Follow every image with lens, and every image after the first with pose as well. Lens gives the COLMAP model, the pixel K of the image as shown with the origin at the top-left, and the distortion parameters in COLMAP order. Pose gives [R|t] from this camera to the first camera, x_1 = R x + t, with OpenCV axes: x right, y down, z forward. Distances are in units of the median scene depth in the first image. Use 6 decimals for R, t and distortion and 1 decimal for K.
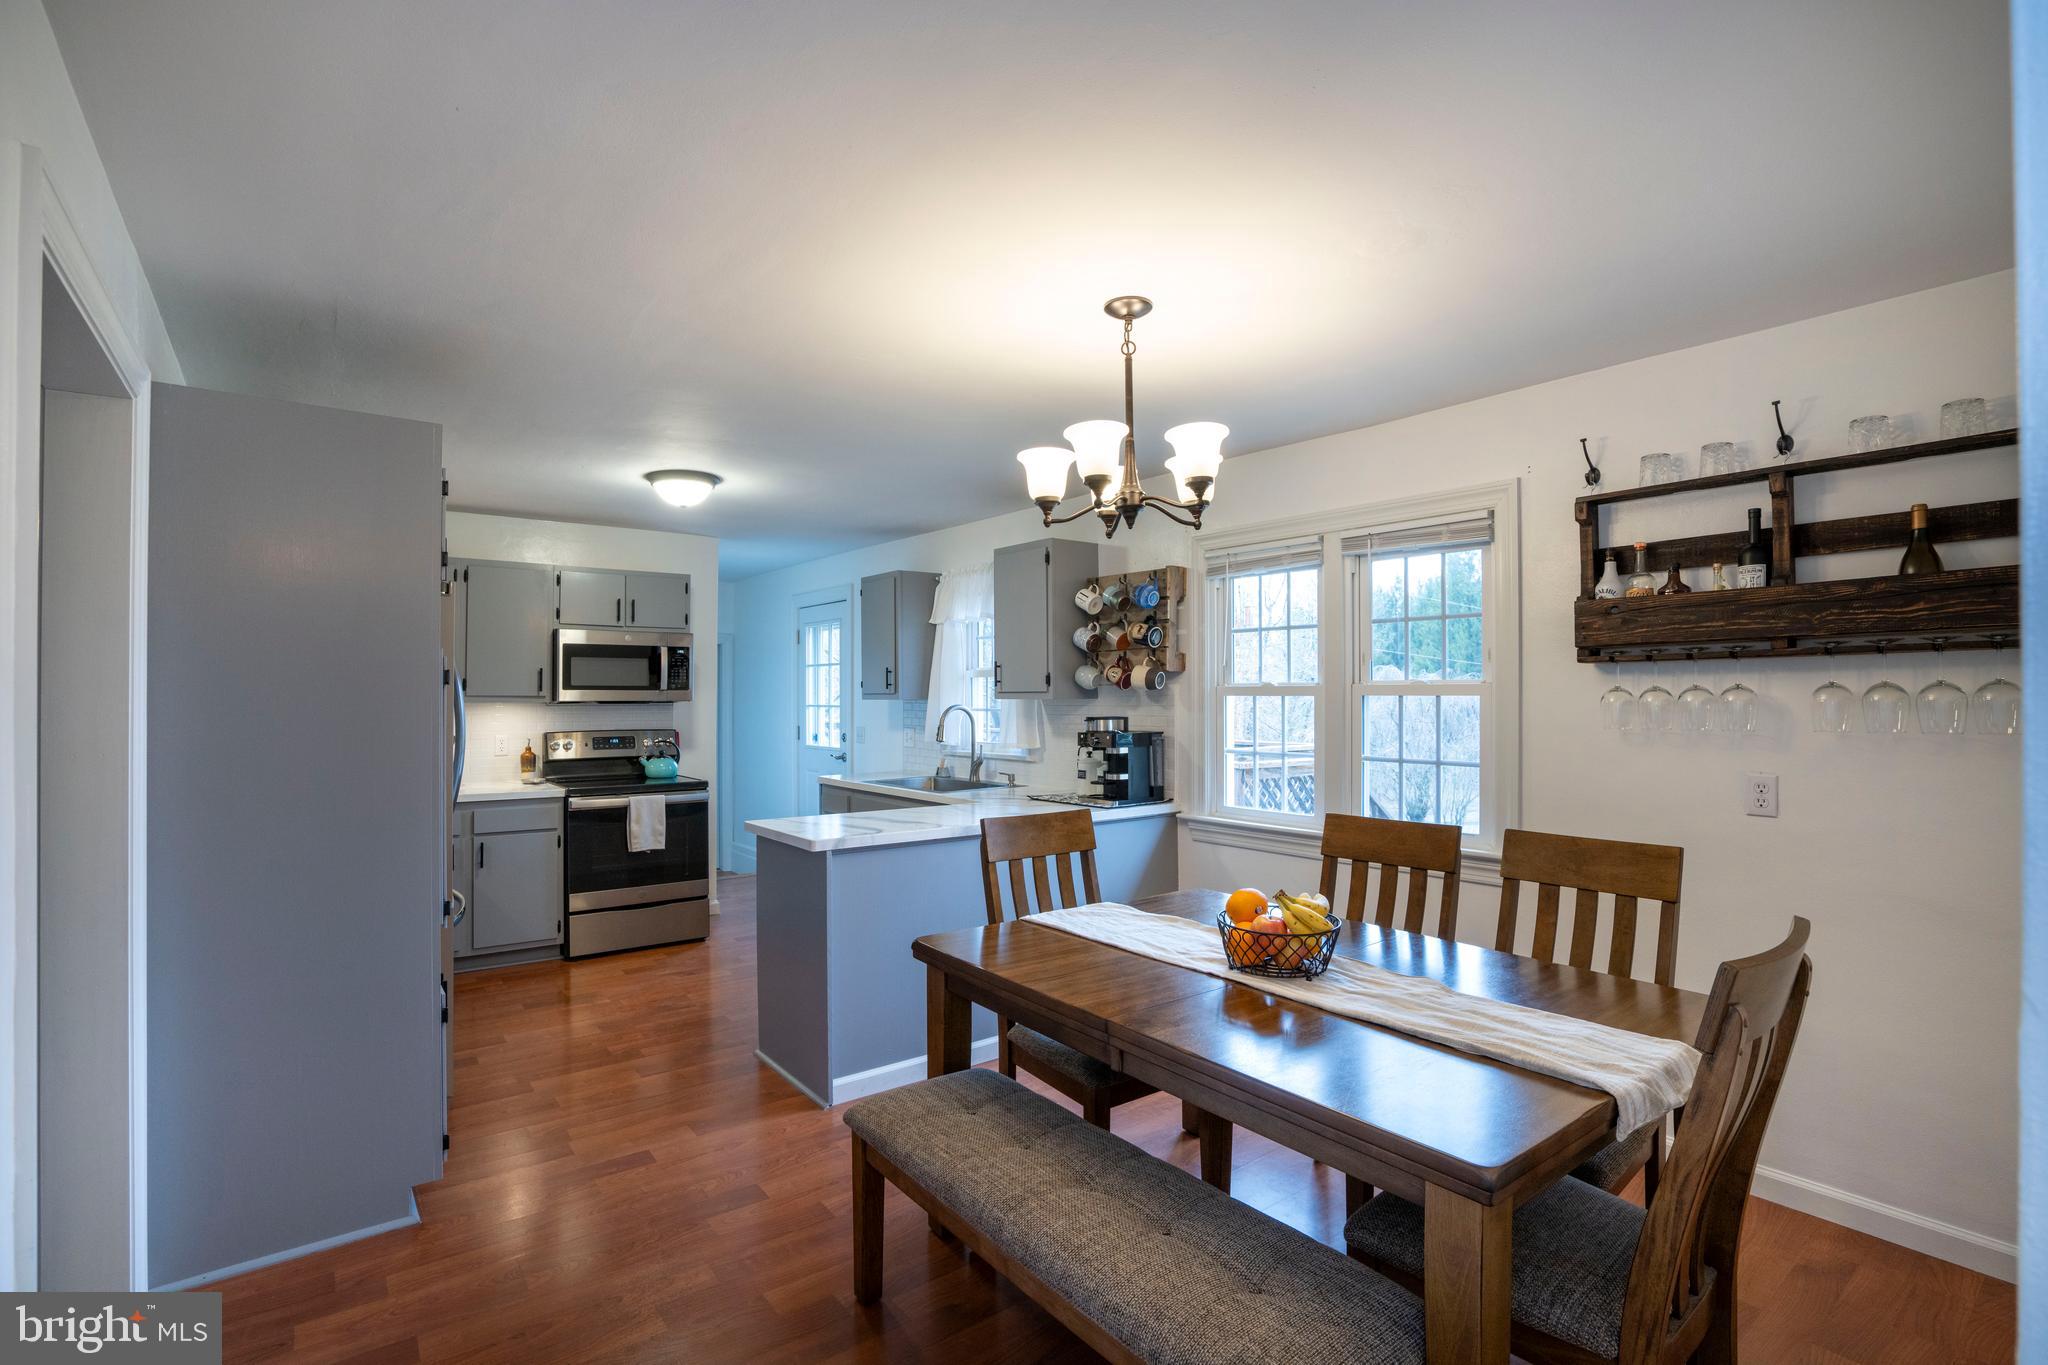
lens RADIAL K [[949.2, 0, 1020.0], [0, 949.2, 687.3], [0, 0, 1]] dist [-0.063057, 0.025015]
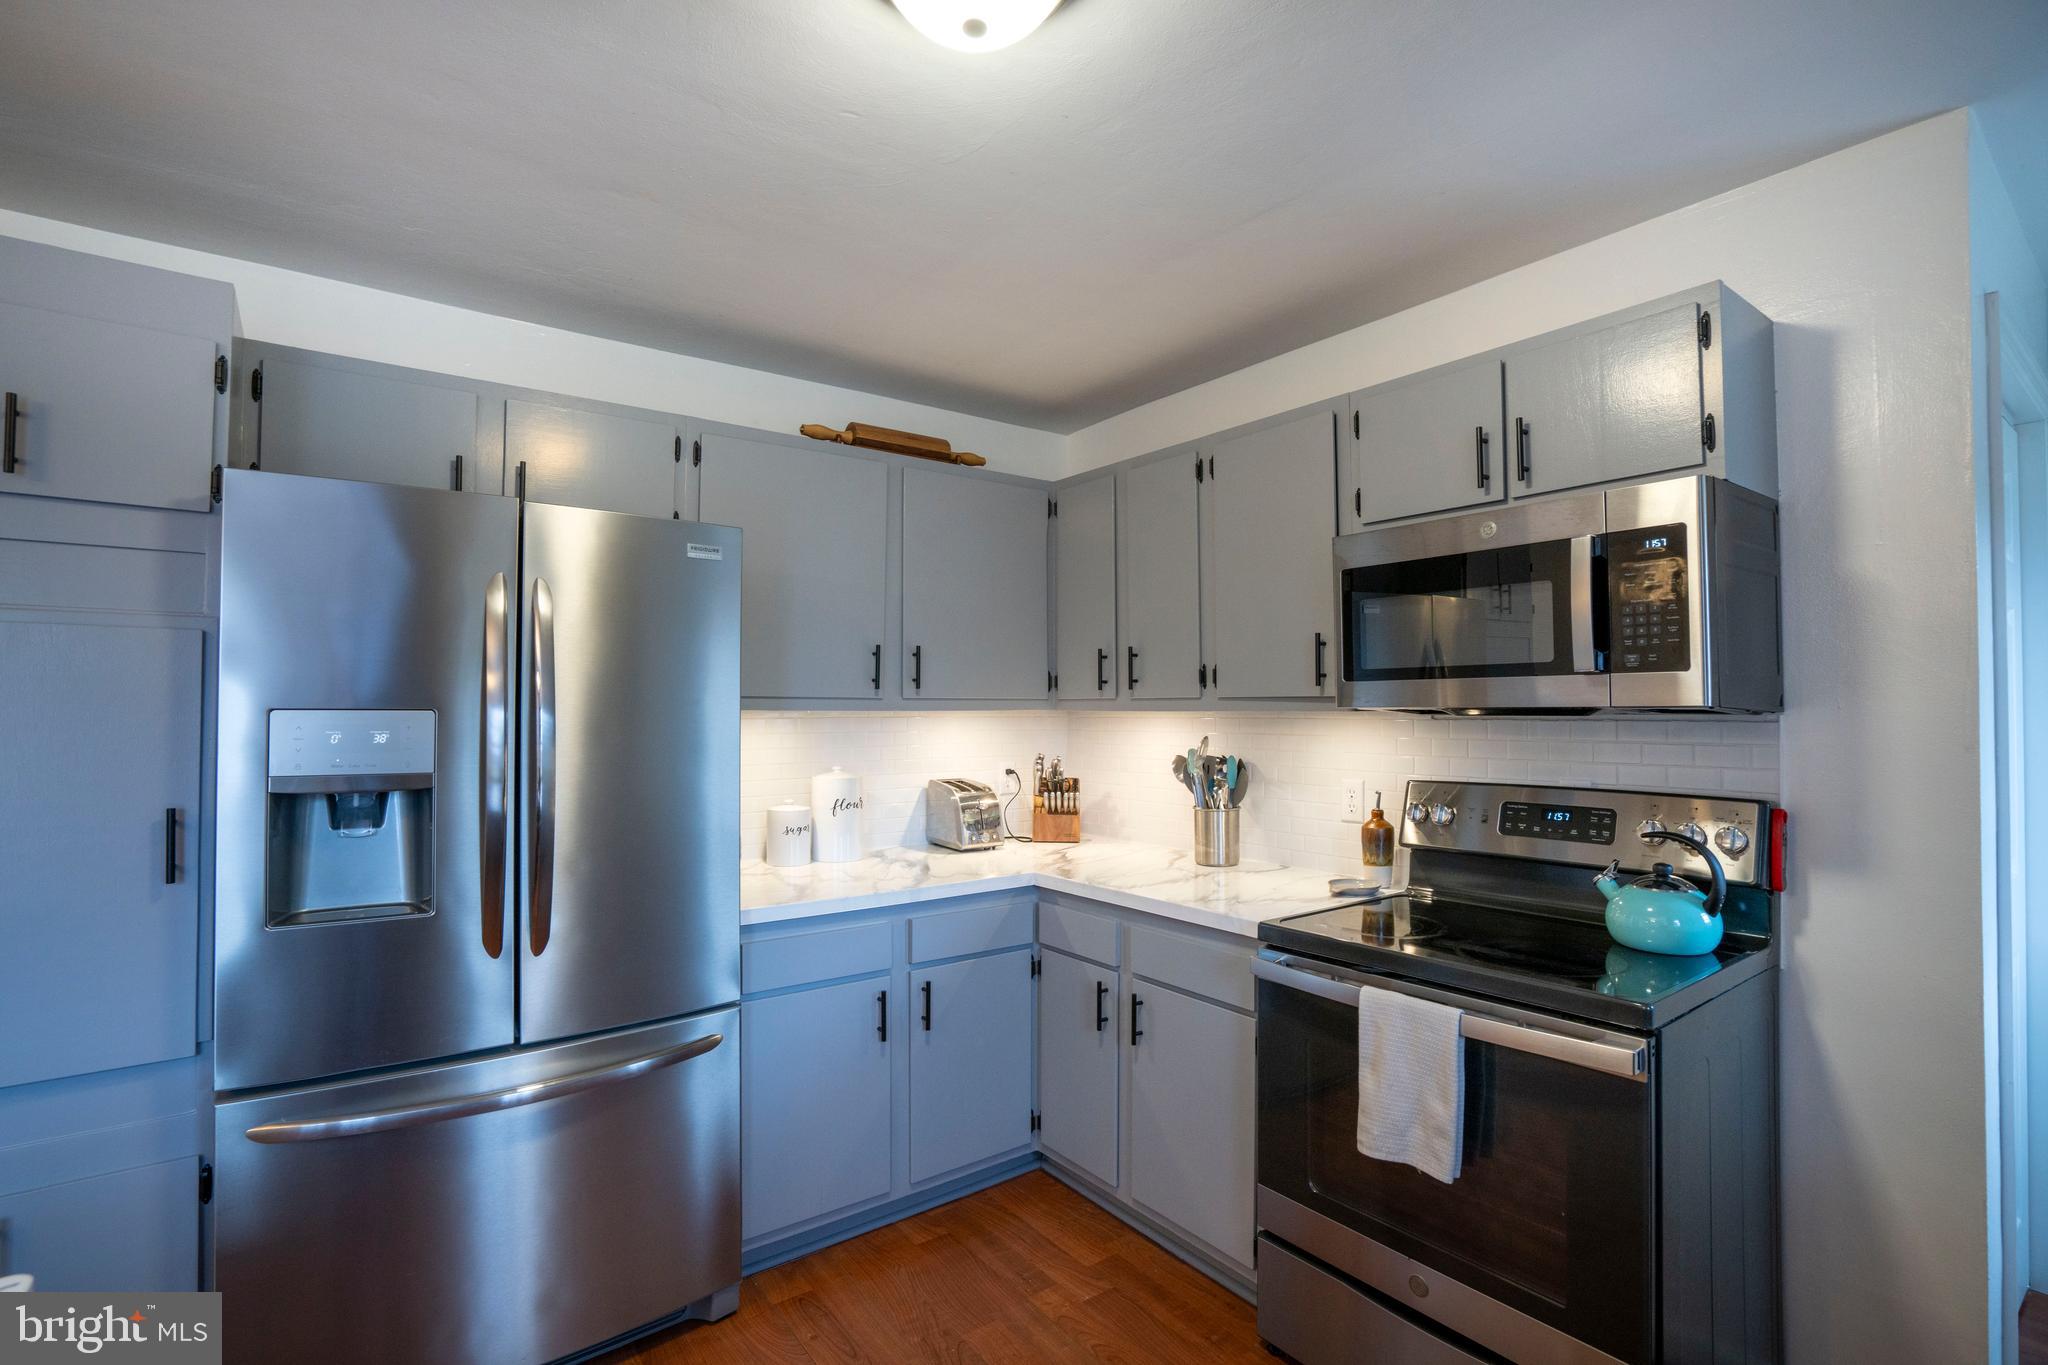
lens RADIAL K [[949.2, 0, 1020.0], [0, 949.2, 687.3], [0, 0, 1]] dist [-0.063057, 0.025015]
pose [[-0.021300, -0.024976, -0.999461, -0.066403], [0.009118, 0.999641, -0.025175, 0.014706], [0.999732, -0.009650, -0.021064, 0.866560]]
